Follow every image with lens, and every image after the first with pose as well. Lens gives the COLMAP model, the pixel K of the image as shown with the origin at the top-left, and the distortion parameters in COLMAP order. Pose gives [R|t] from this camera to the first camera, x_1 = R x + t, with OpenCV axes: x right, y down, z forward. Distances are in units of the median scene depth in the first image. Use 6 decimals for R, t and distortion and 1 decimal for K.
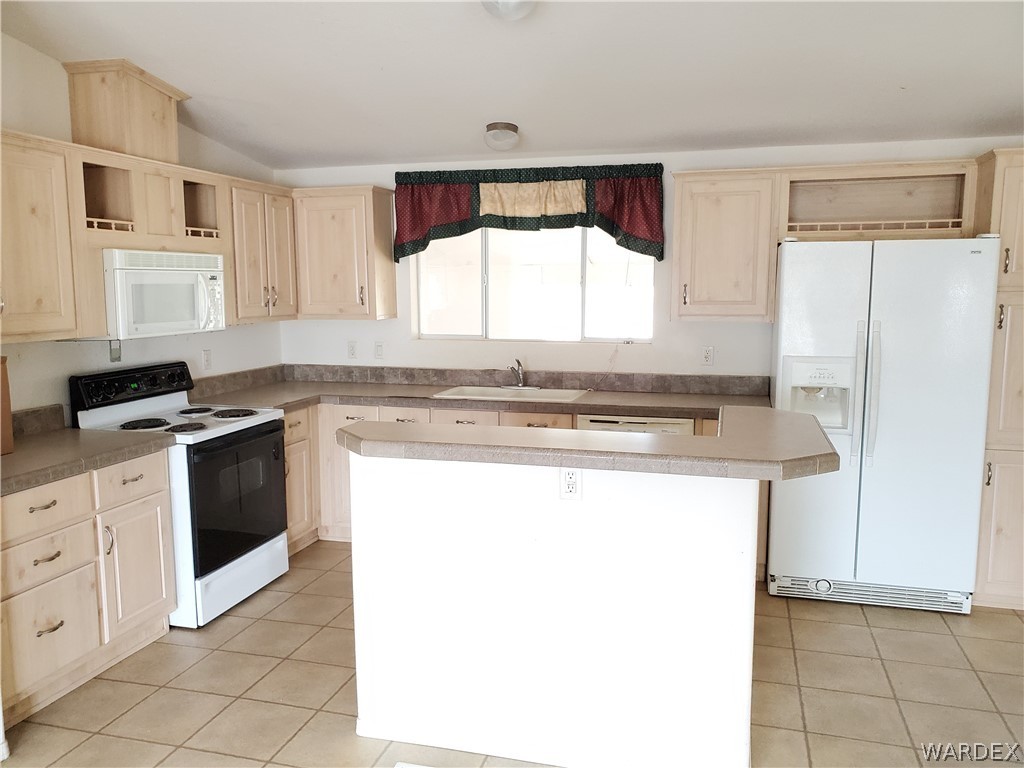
lens RADIAL K [[790.5, 0, 520.8], [0, 790.5, 389.3], [0, 0, 1]] dist [0.021373, -0.025884]
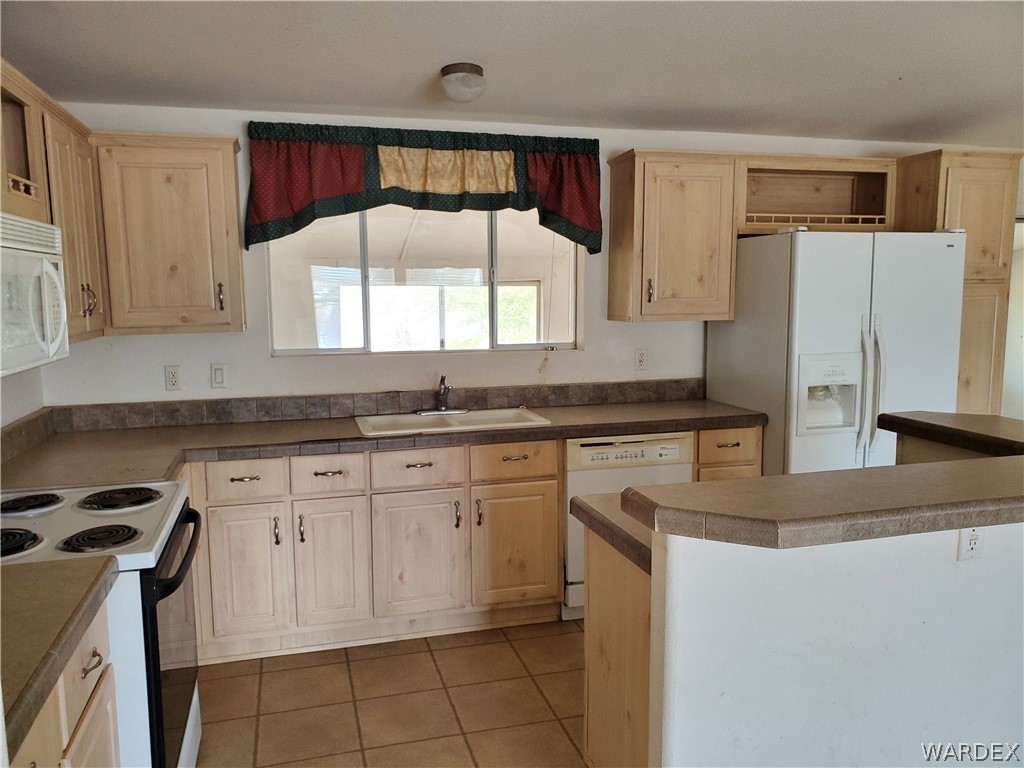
lens RADIAL K [[790.5, 0, 512.2], [0, 790.5, 392.9], [0, 0, 1]] dist [0.021373, -0.025884]
pose [[0.857778, -0.073657, 0.508716, -0.357098], [0.073639, 0.997080, 0.020201, -0.033563], [-0.508719, 0.020133, 0.860697, 0.304930]]
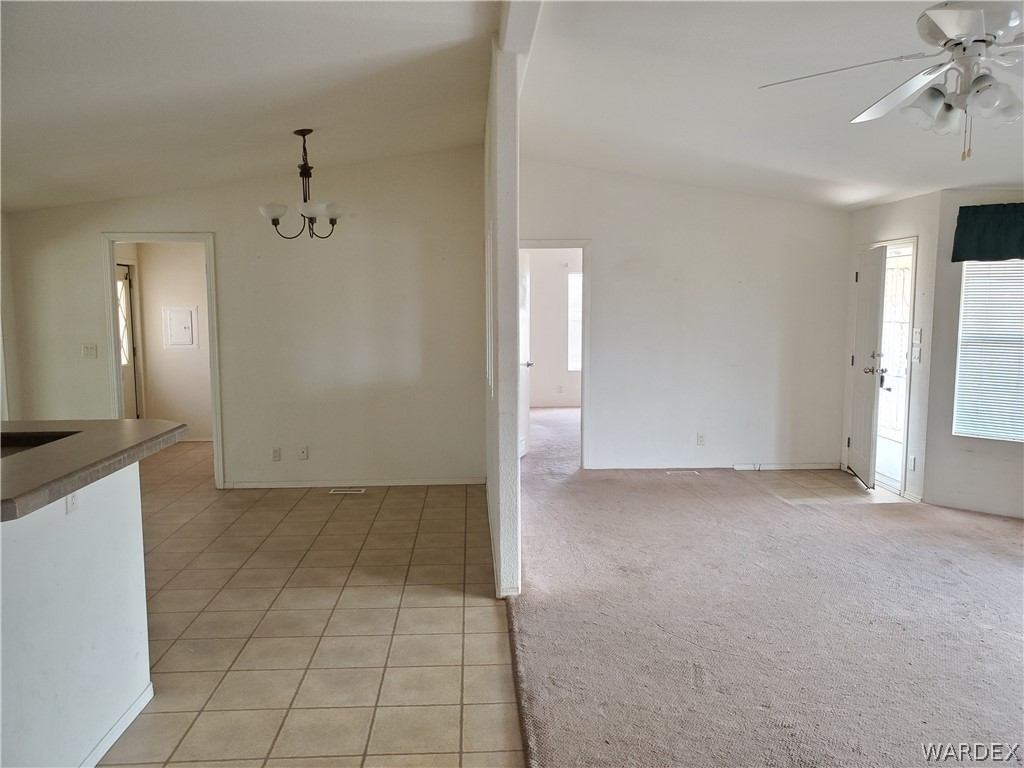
lens RADIAL K [[790.5, 0, 507.9], [0, 790.5, 391.7], [0, 0, 1]] dist [0.021373, -0.025884]
pose [[-0.327256, -0.098294, 0.939809, -0.573482], [0.127111, 0.980956, 0.146859, -0.050070], [-0.936347, 0.167521, -0.308530, 0.403392]]
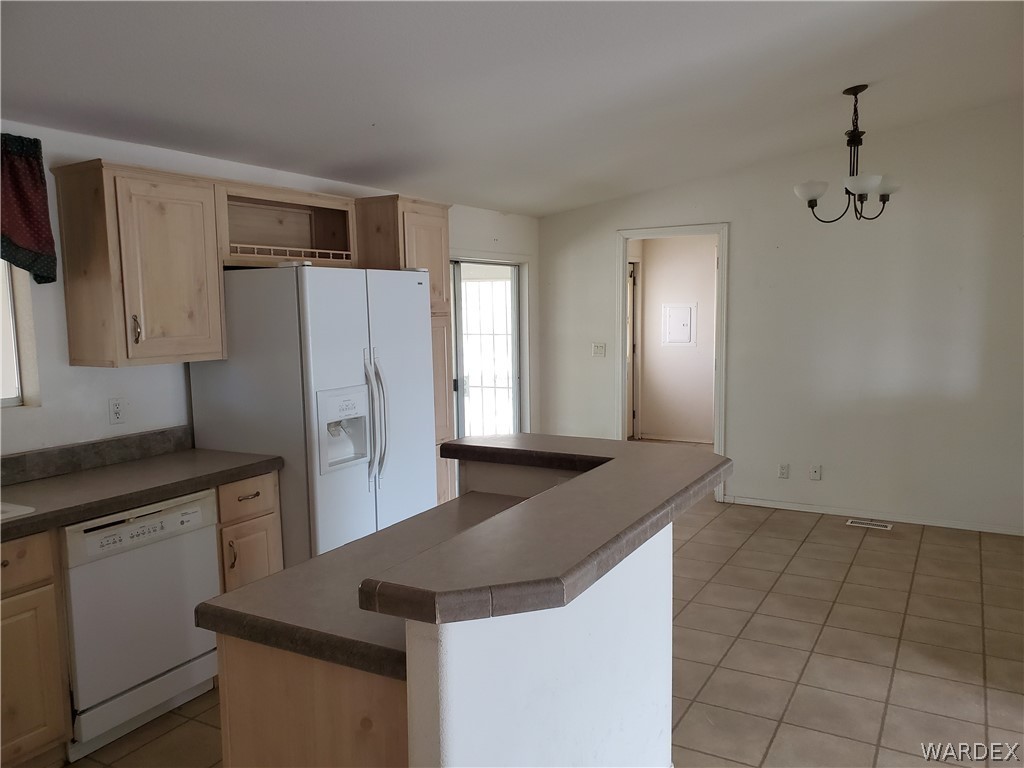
lens RADIAL K [[790.5, 0, 513.9], [0, 790.5, 392.5], [0, 0, 1]] dist [0.021373, -0.025884]
pose [[0.237220, -0.110763, 0.965121, -0.401521], [0.141894, 0.986775, 0.078371, -0.066103], [-0.961037, 0.118354, 0.249799, 0.457806]]
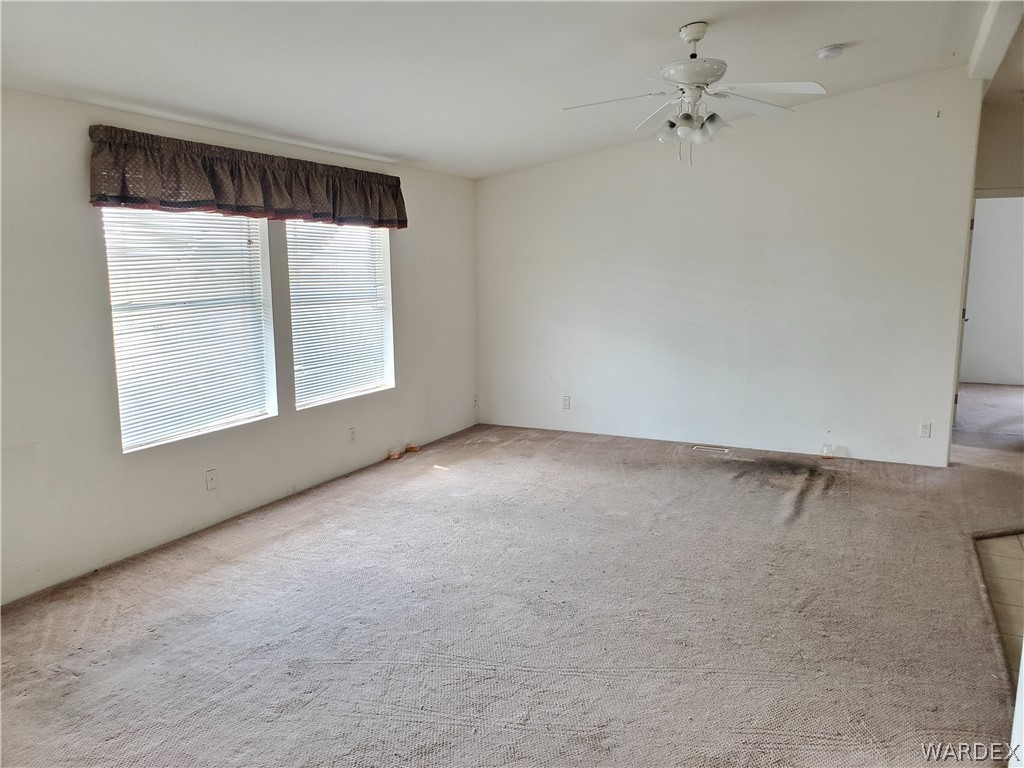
lens RADIAL K [[790.5, 0, 515.4], [0, 790.5, 383.7], [0, 0, 1]] dist [0.021373, -0.025884]
pose [[-0.175068, 0.160415, -0.971400, 0.774070], [-0.121891, 0.975516, 0.183062, 0.011454], [0.976982, 0.150453, -0.151228, -0.123025]]
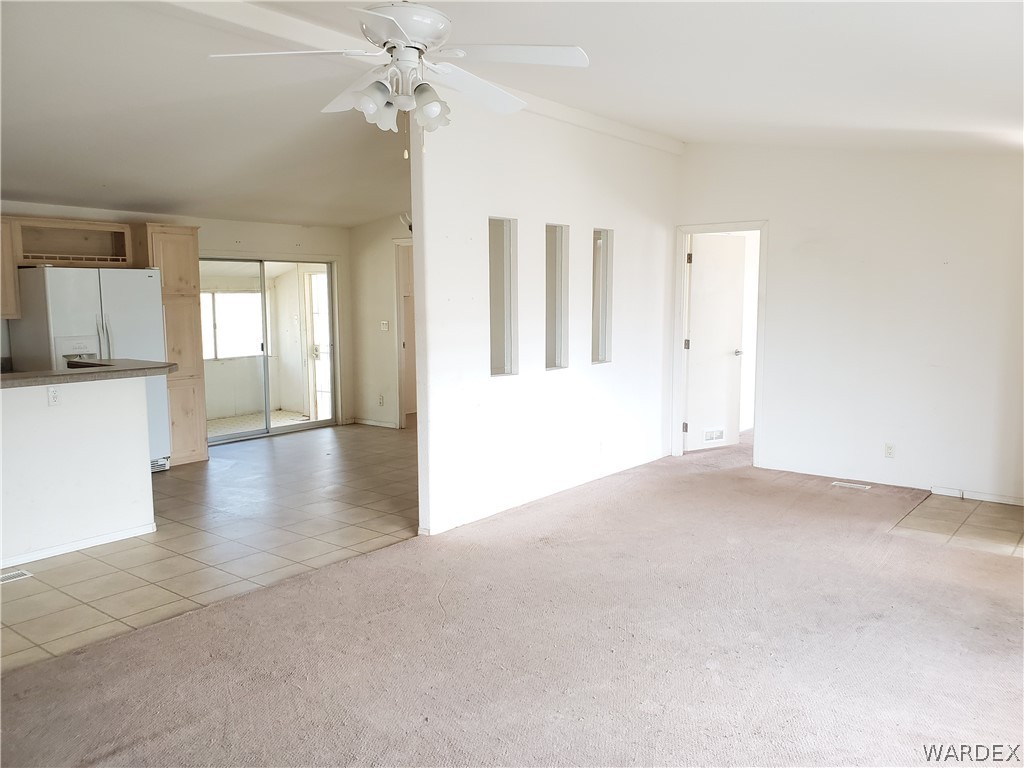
lens RADIAL K [[790.5, 0, 521.8], [0, 790.5, 383.7], [0, 0, 1]] dist [0.021373, -0.025884]
pose [[0.372816, -0.103106, 0.922159, -0.673064], [0.123647, 0.990465, 0.060755, 0.059047], [-0.919630, 0.091372, 0.382010, -0.403947]]
